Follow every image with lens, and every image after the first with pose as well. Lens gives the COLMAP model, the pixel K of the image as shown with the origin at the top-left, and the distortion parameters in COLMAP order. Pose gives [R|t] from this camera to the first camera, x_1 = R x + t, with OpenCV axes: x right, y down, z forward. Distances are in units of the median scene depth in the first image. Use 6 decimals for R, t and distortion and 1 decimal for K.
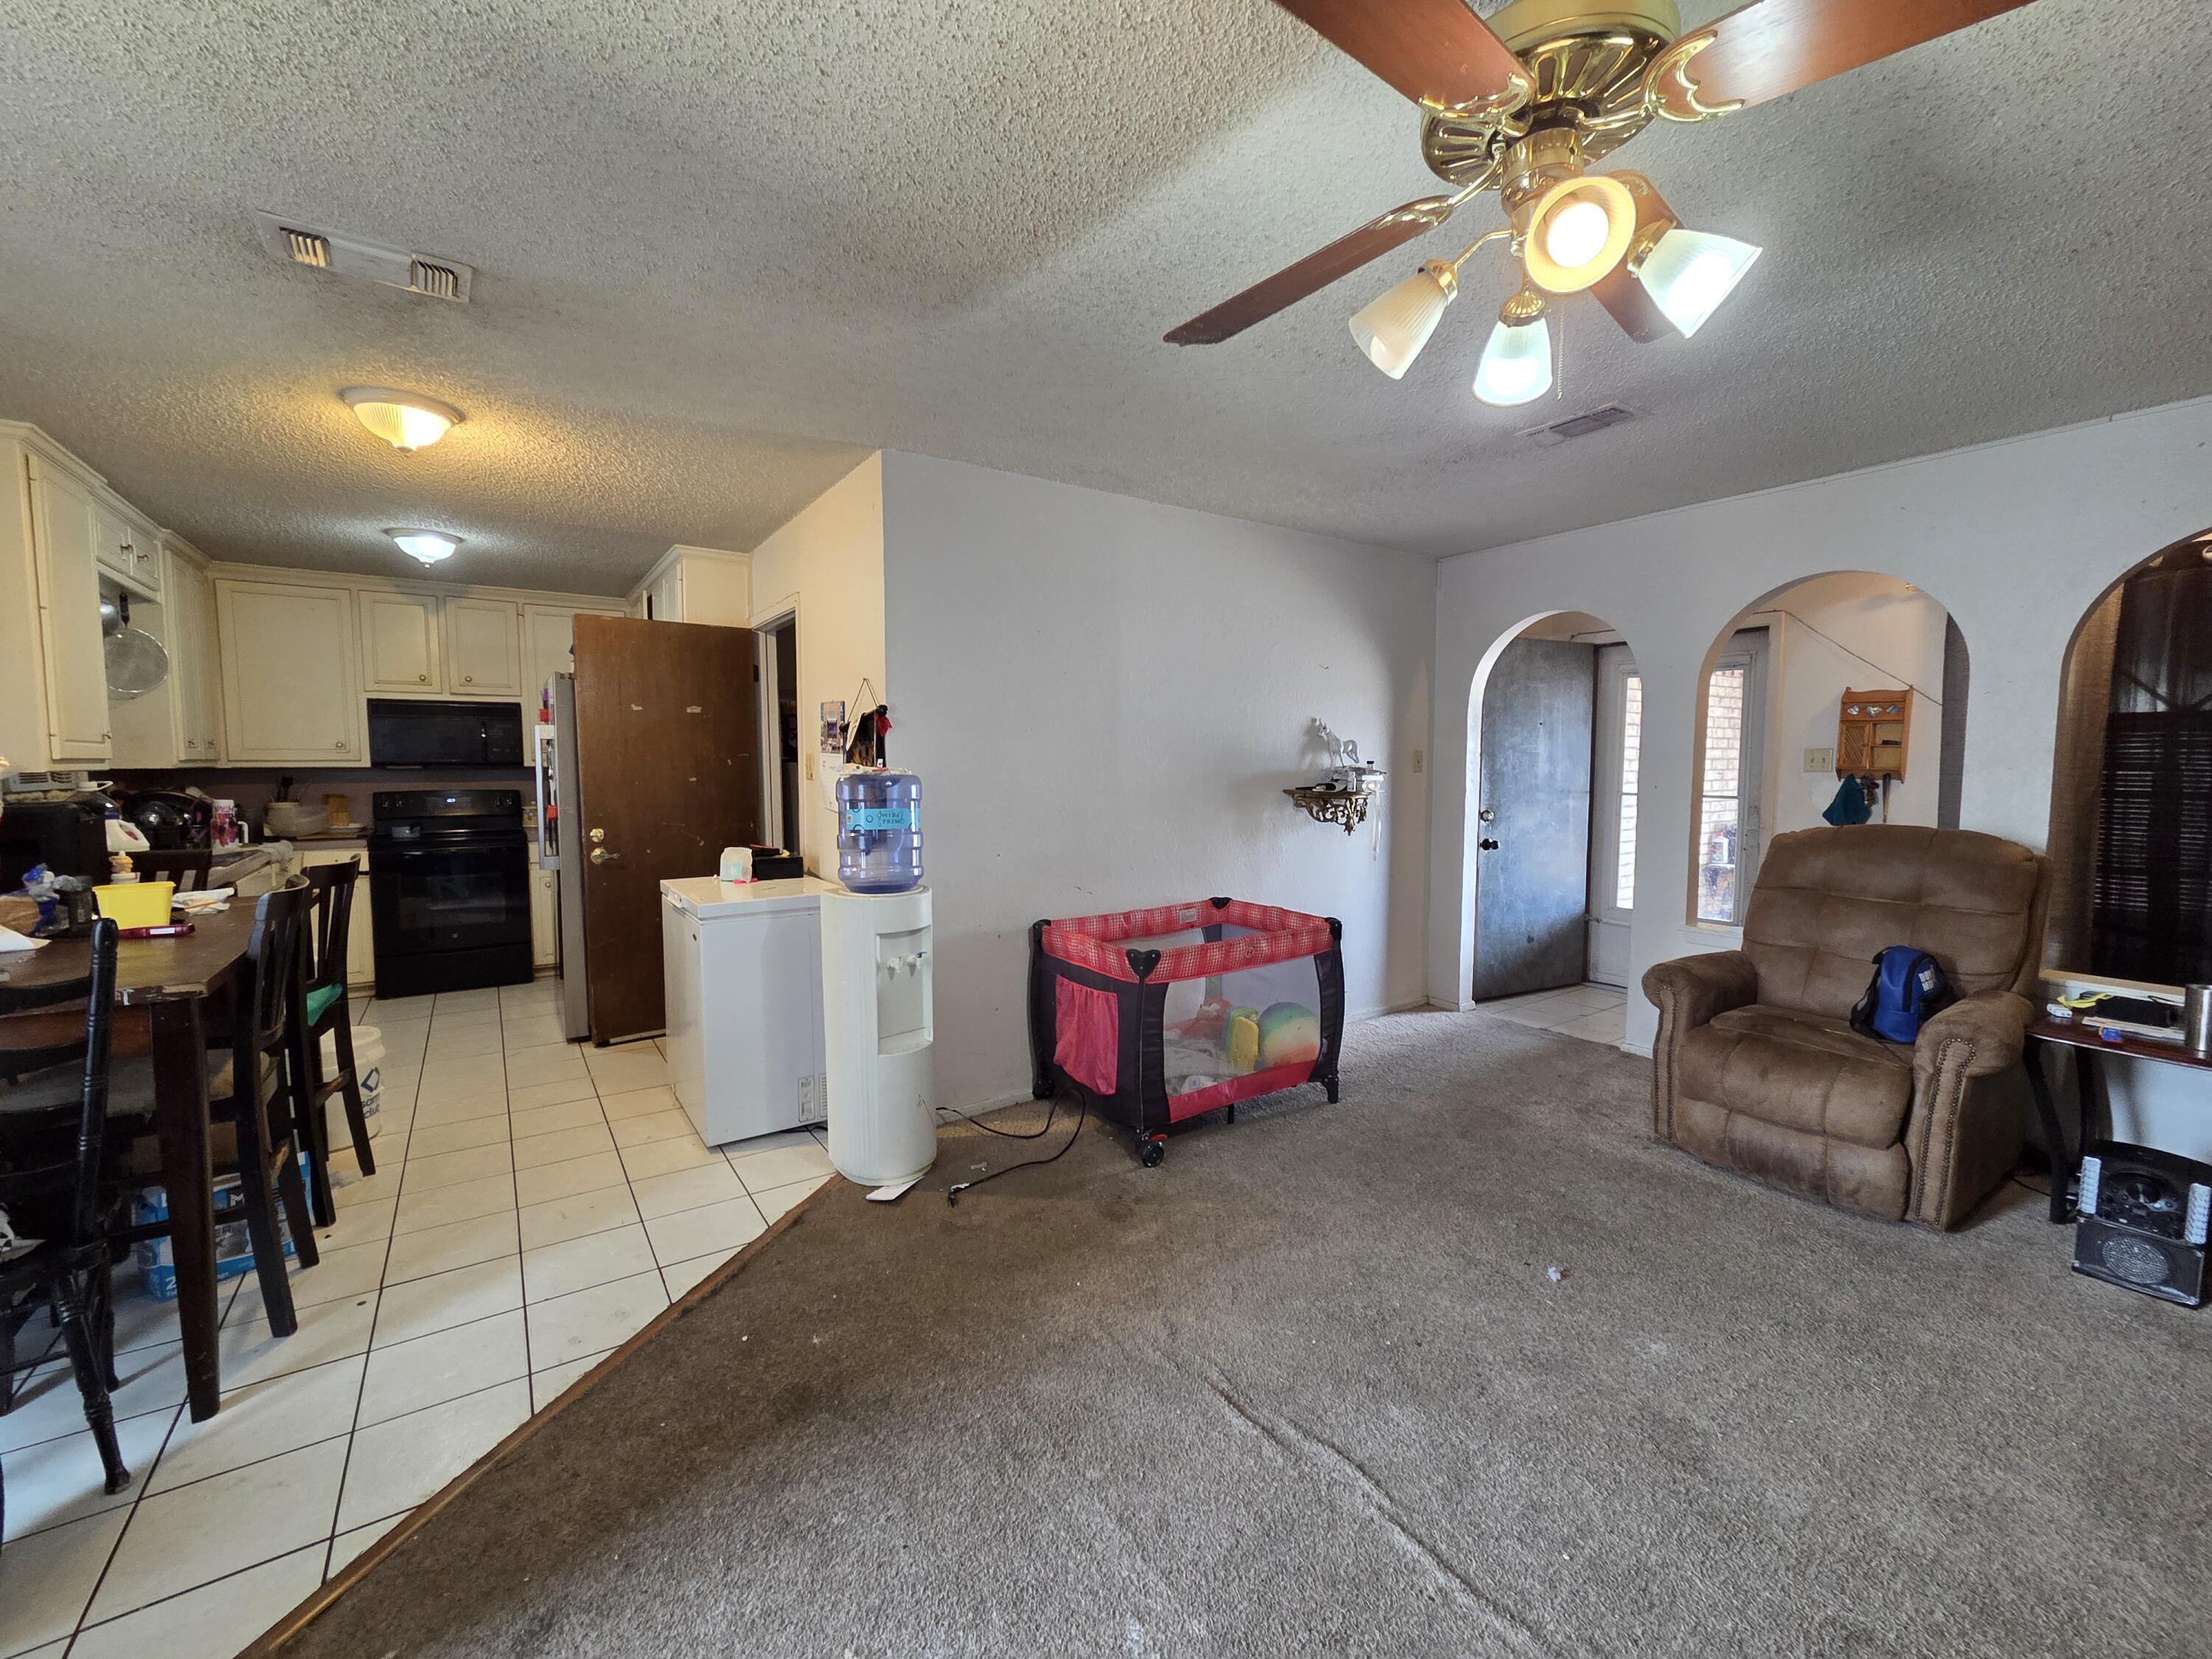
lens RADIAL K [[901.5, 0, 1106.9], [0, 901.5, 824.2], [0, 0, 1]] dist [0.004495, -0.002136]
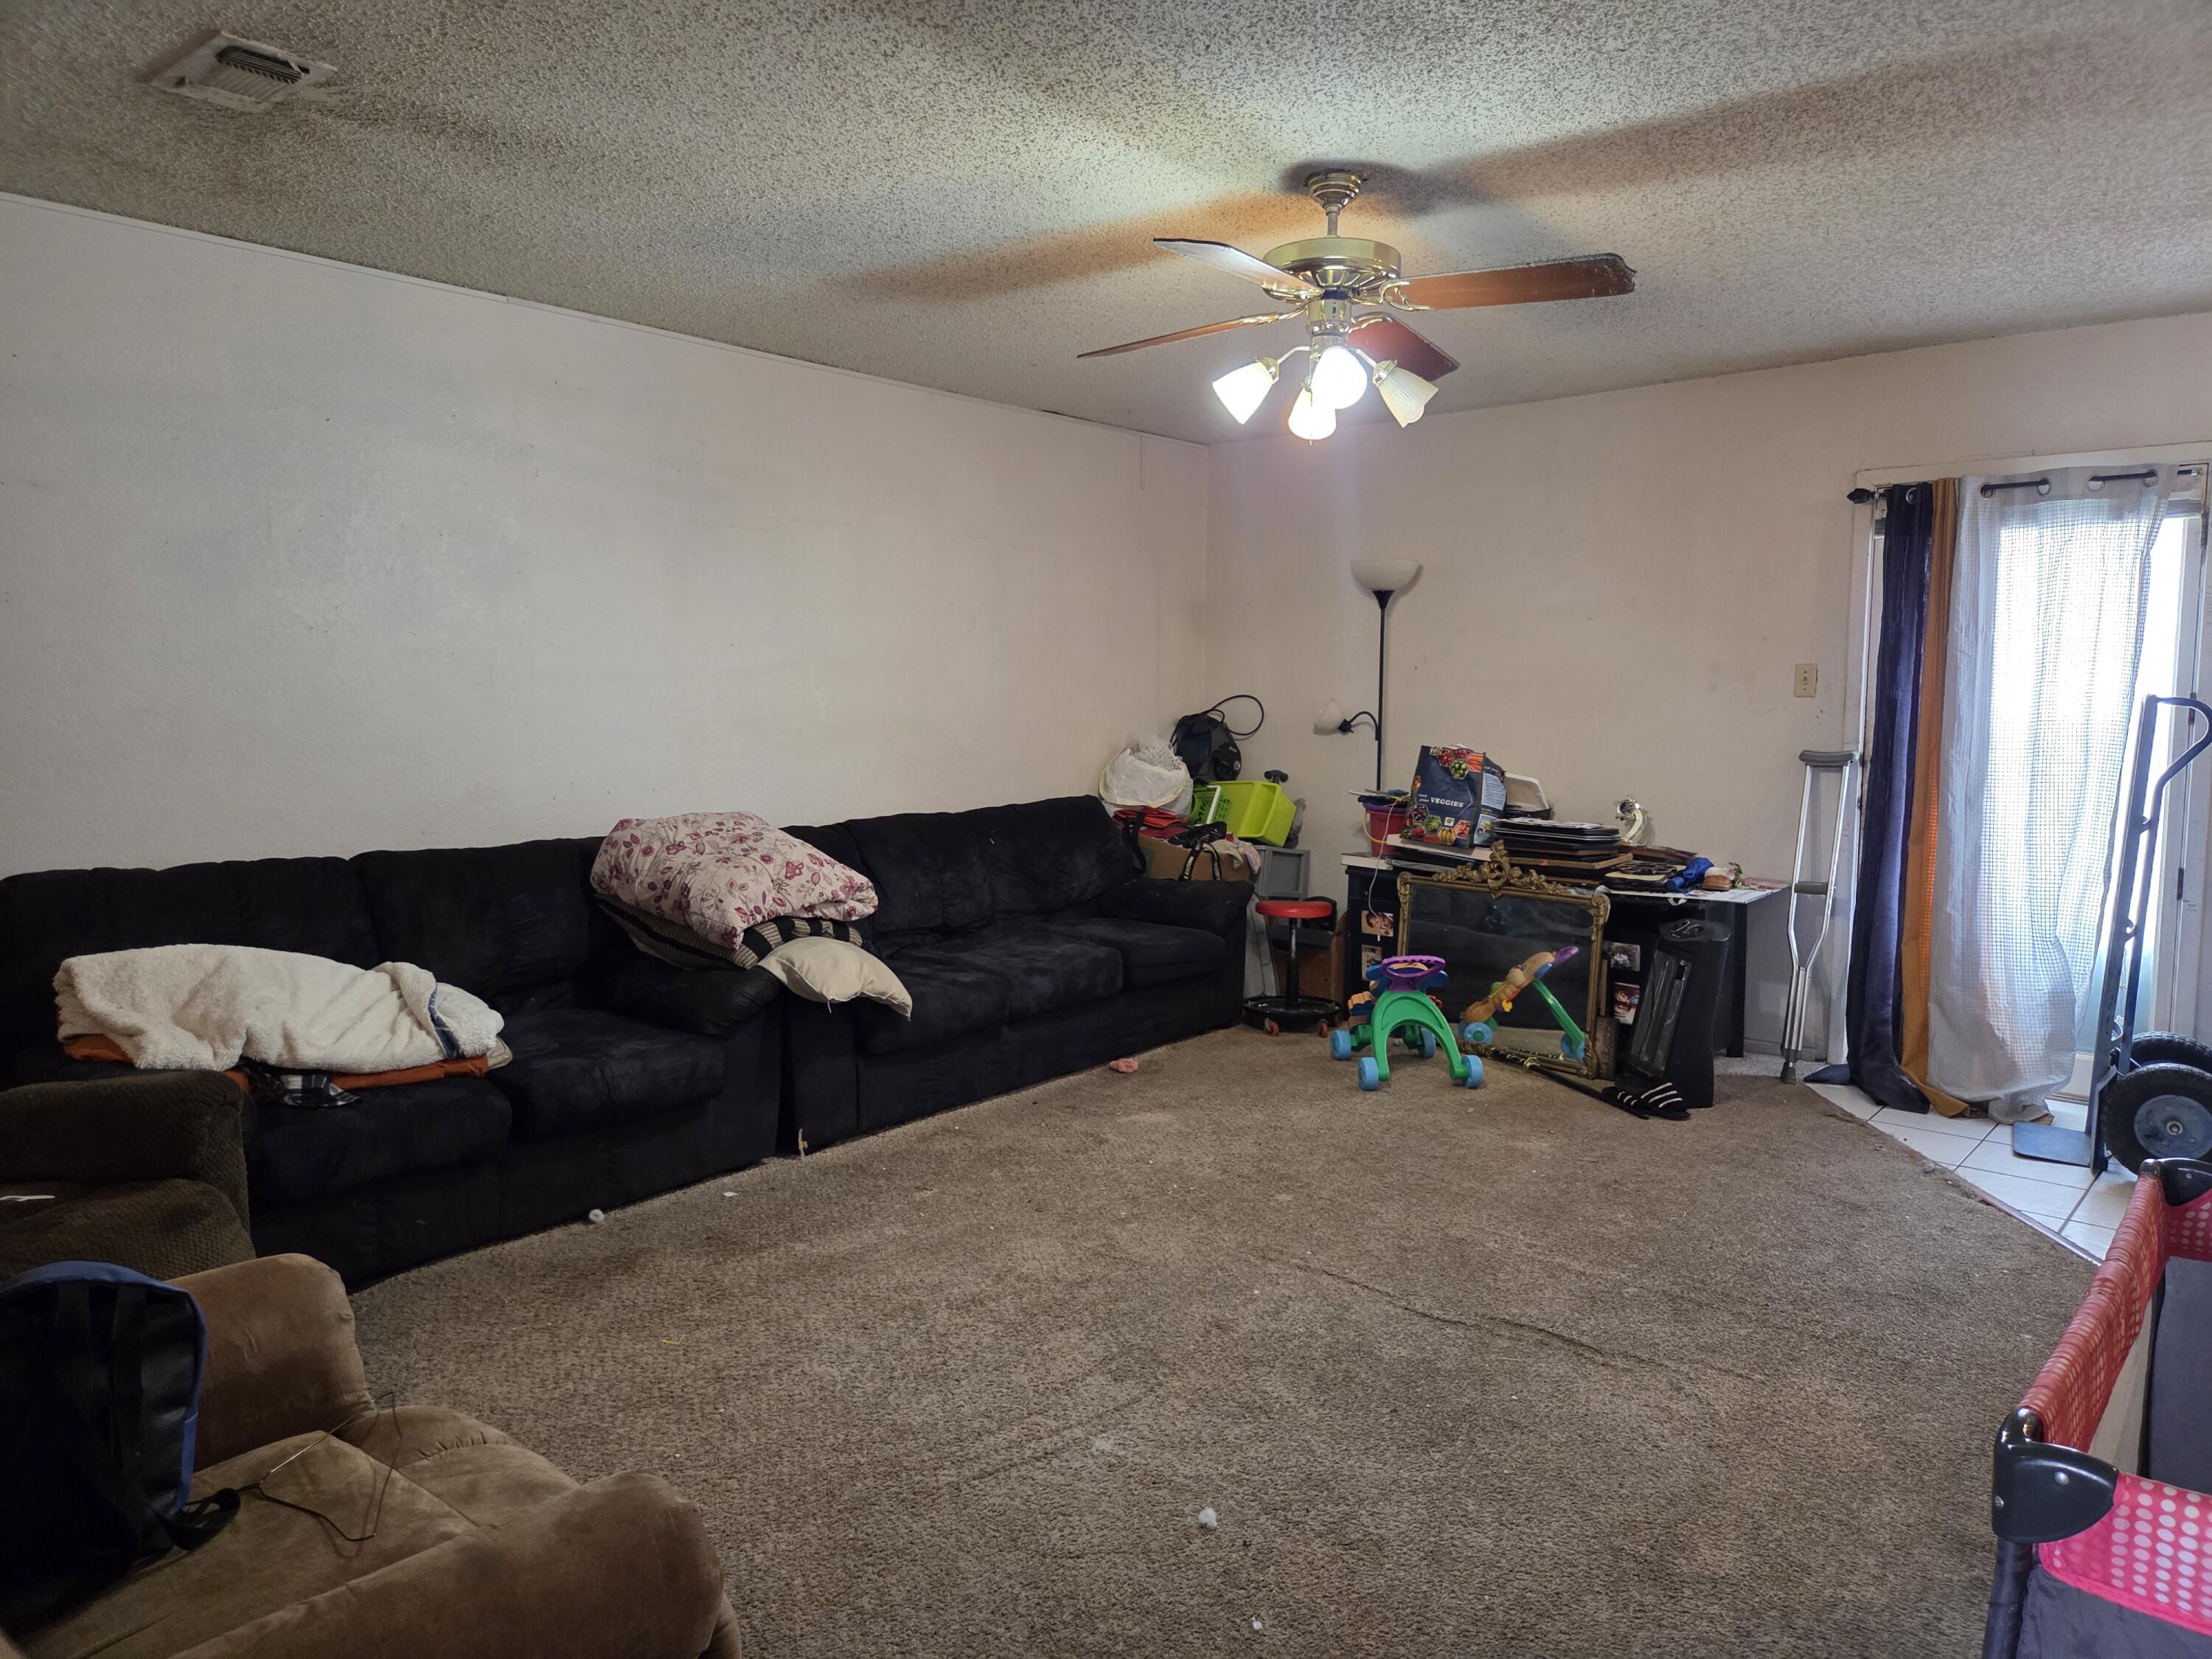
lens RADIAL K [[1477.8, 0, 1103.1], [0, 1477.8, 831.2], [0, 0, 1]] dist [0.061120, -0.051199]
pose [[-0.971529, 0.016365, -0.236355, 0.158964], [-0.024168, 0.985562, 0.167578, -0.024228], [0.235685, 0.168519, -0.957107, 0.374525]]
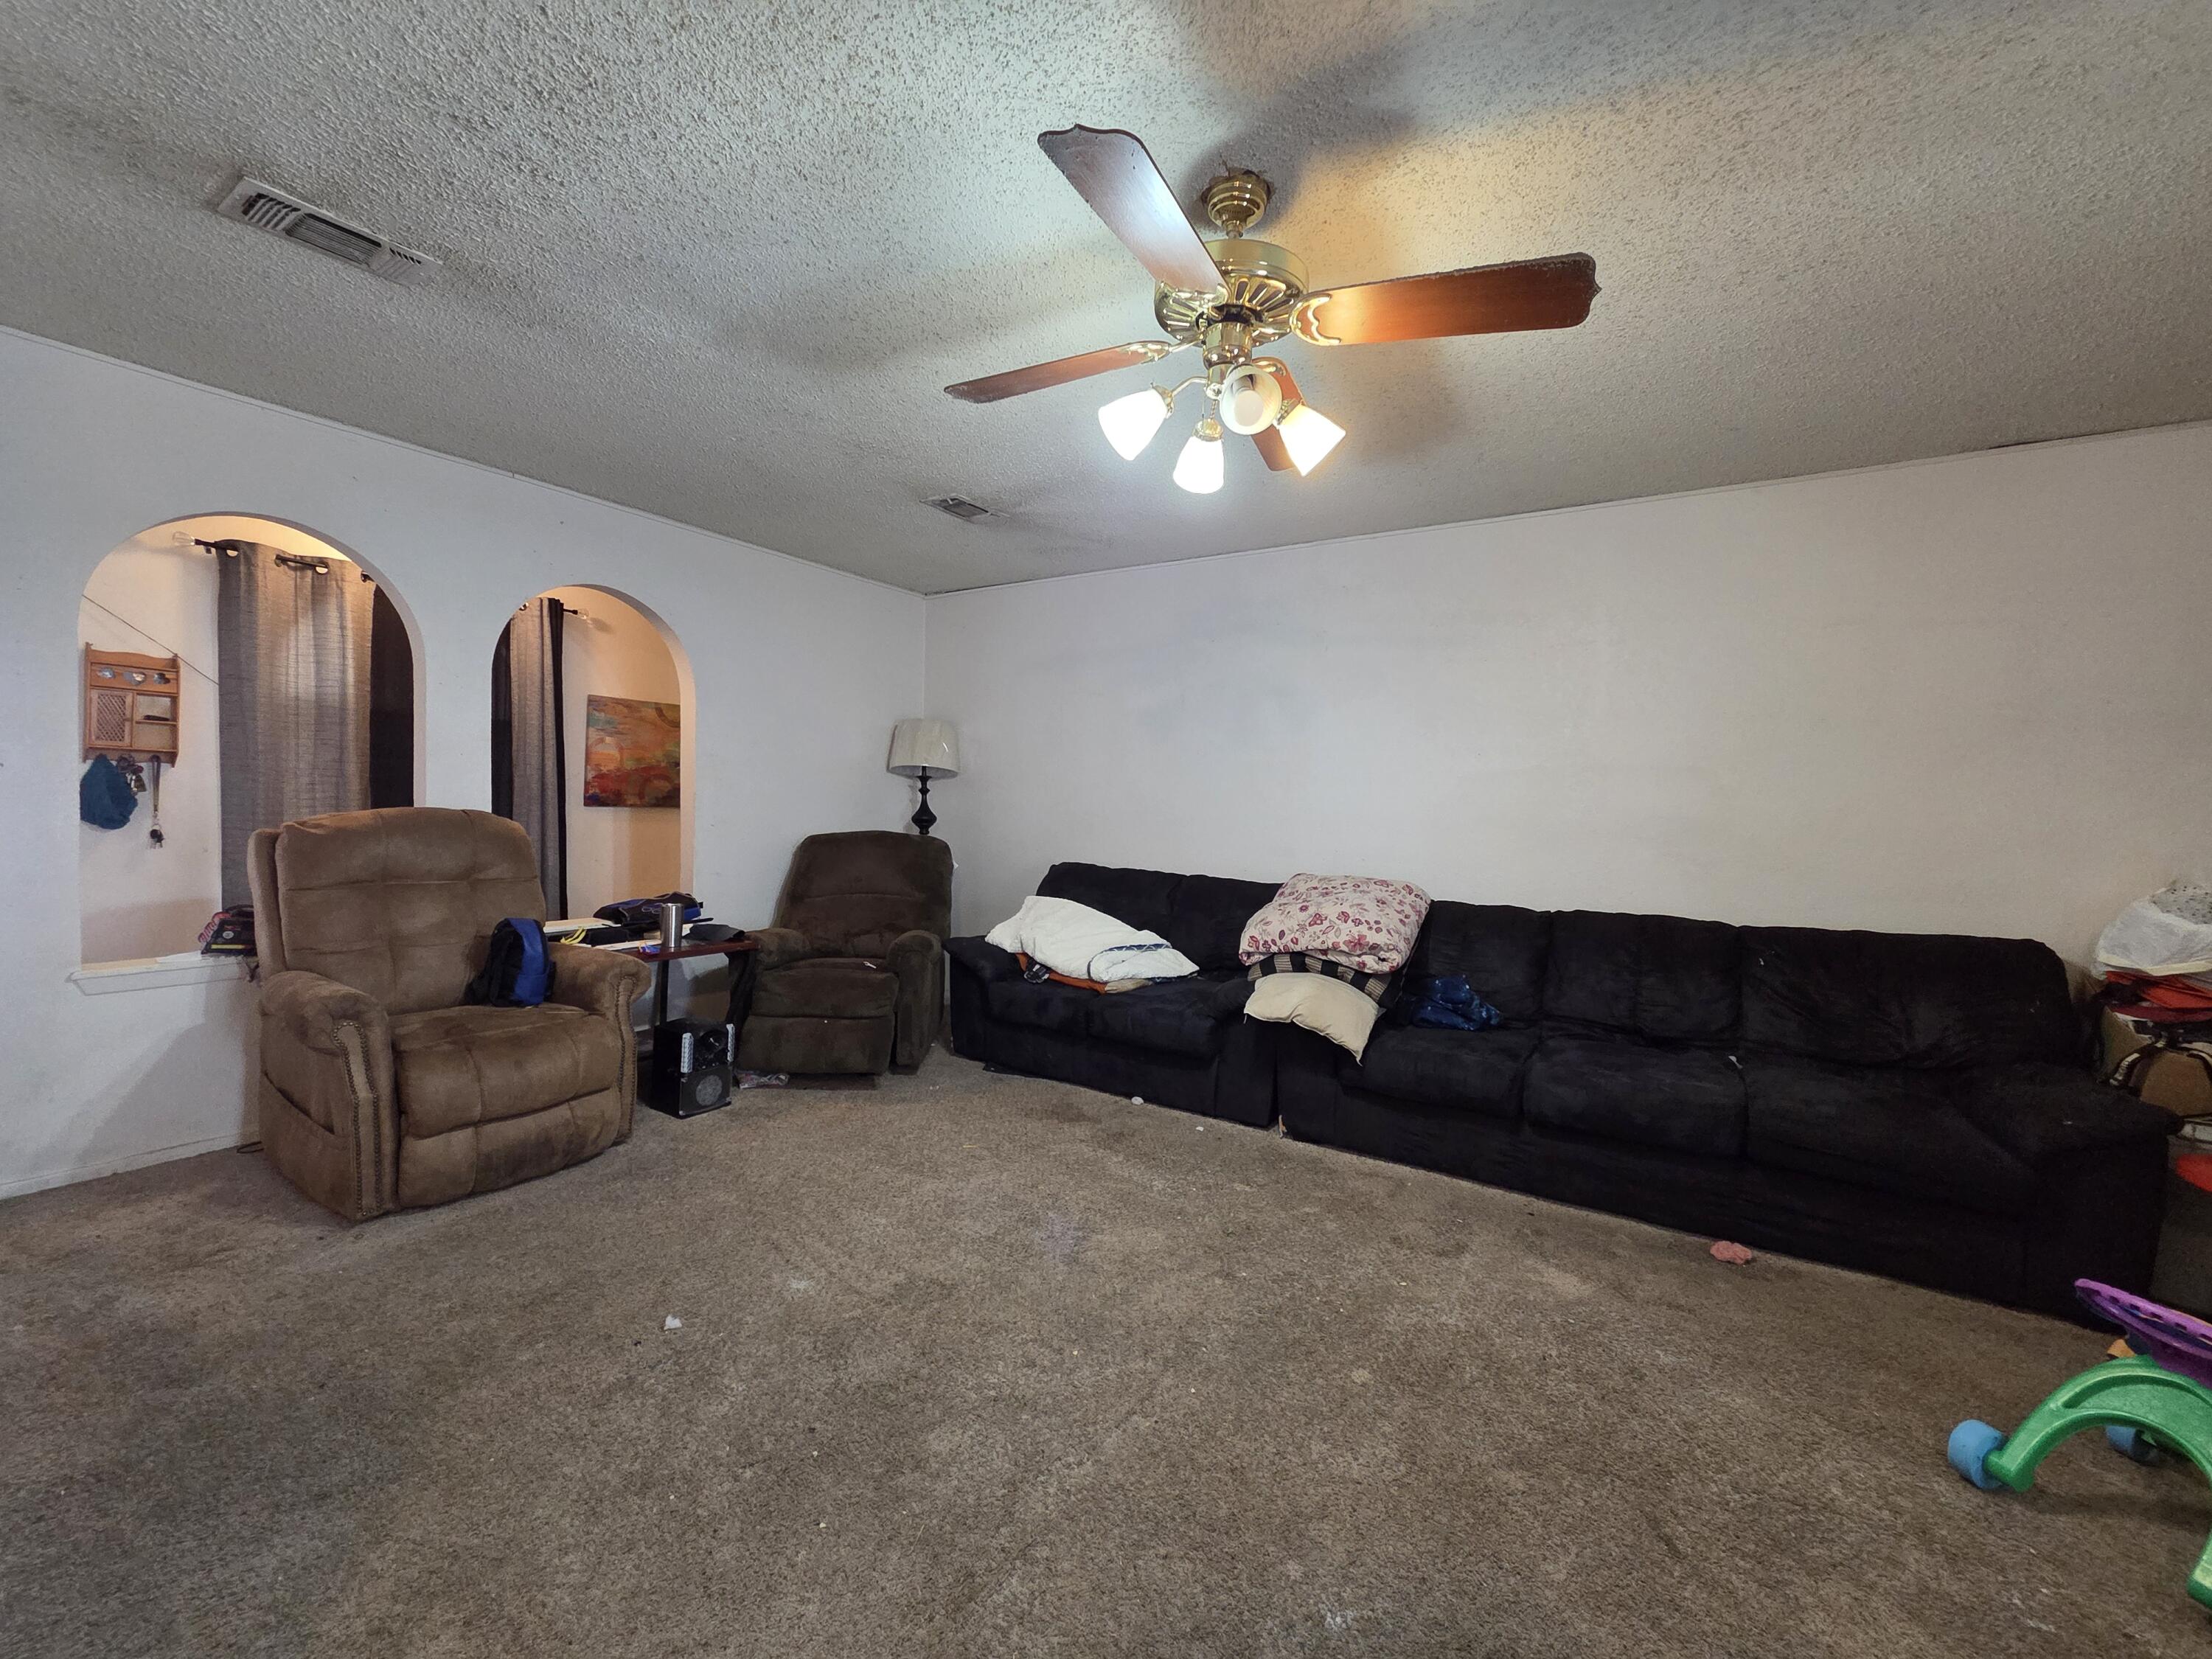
lens RADIAL K [[901.5, 0, 1094.2], [0, 901.5, 831.3], [0, 0, 1]] dist [0.004495, -0.002136]
pose [[-0.364027, -0.049276, 0.930084, -0.087572], [0.039527, 0.996883, 0.068285, -0.003061], [-0.930549, 0.061621, -0.360944, 0.182363]]
